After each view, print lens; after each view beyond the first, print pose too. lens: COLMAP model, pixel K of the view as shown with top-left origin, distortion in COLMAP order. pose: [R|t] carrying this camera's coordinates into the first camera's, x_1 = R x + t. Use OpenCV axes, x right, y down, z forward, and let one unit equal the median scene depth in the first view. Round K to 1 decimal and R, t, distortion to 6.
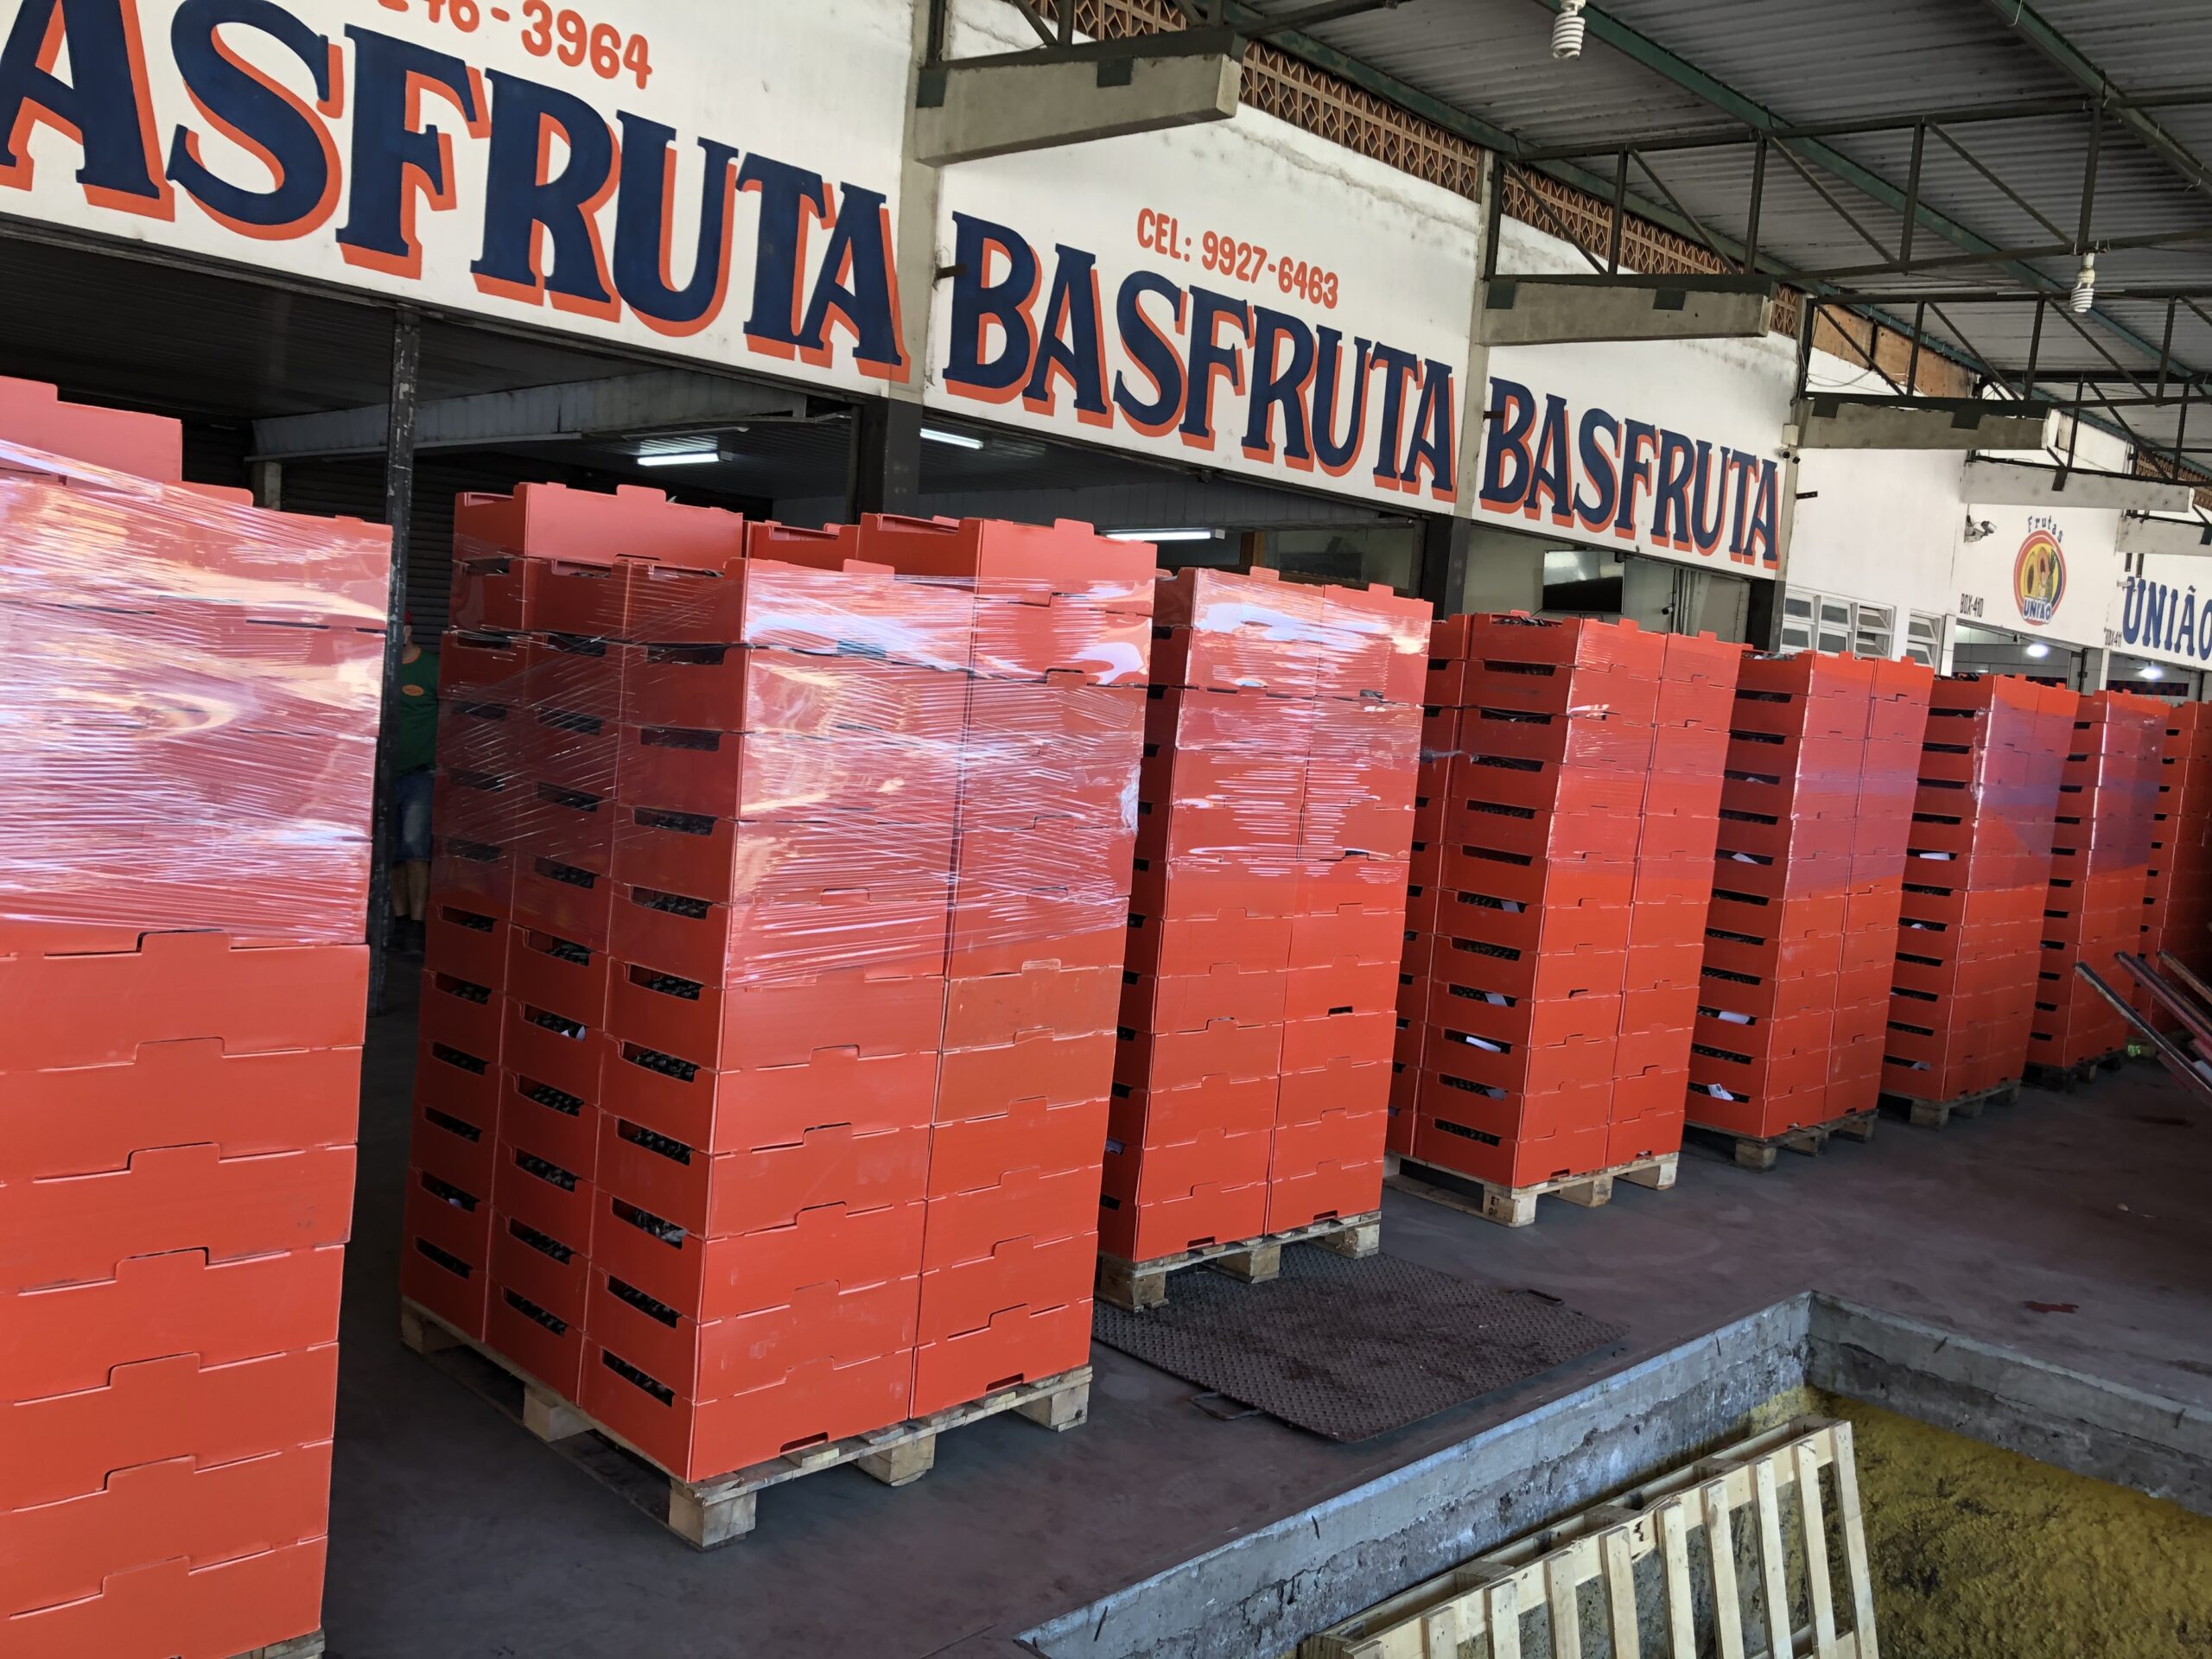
lens RADIAL K [[1779.4, 0, 1099.2], [0, 1779.4, 830.7], [0, 0, 1]] dist [0.000856, -0.014509]
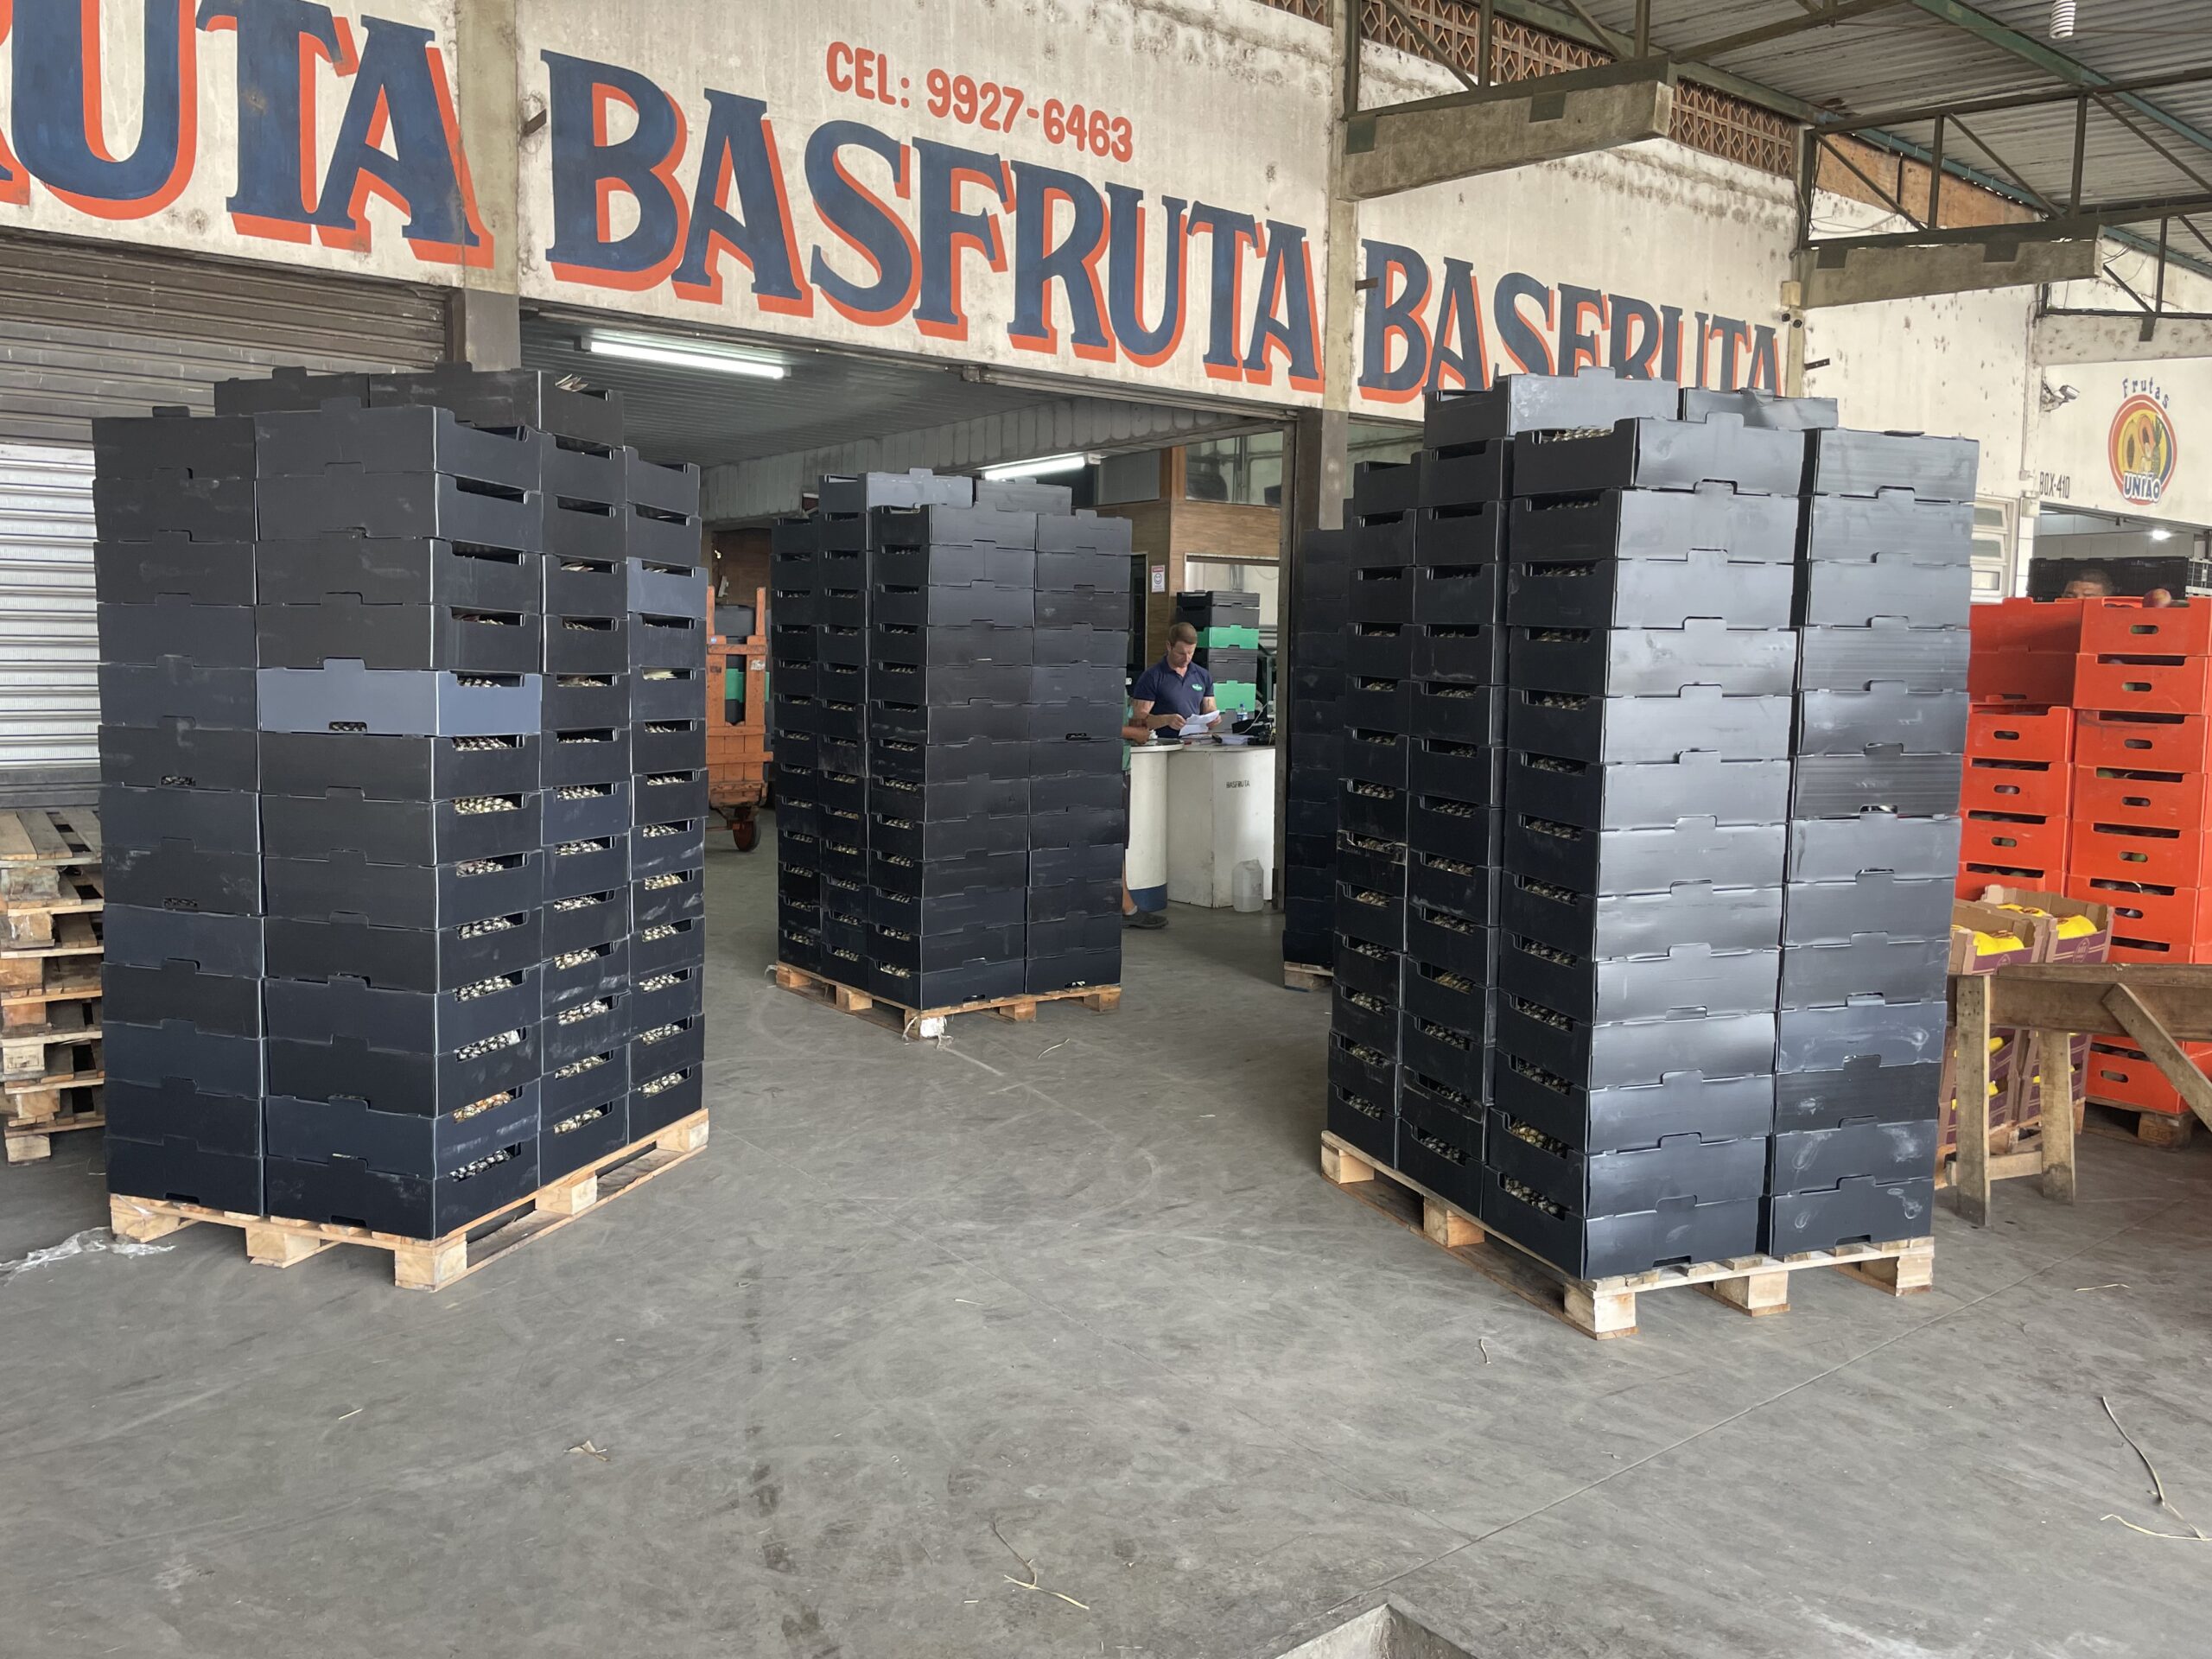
lens RADIAL K [[1714.0, 0, 1125.4], [0, 1714.0, 839.8], [0, 0, 1]] dist [0.058660, -0.076650]
pose [[0.994378, -0.045862, -0.095439, 0.191630], [0.048827, 0.998387, 0.028958, -0.000416], [0.093957, -0.033456, 0.995014, 0.185238]]
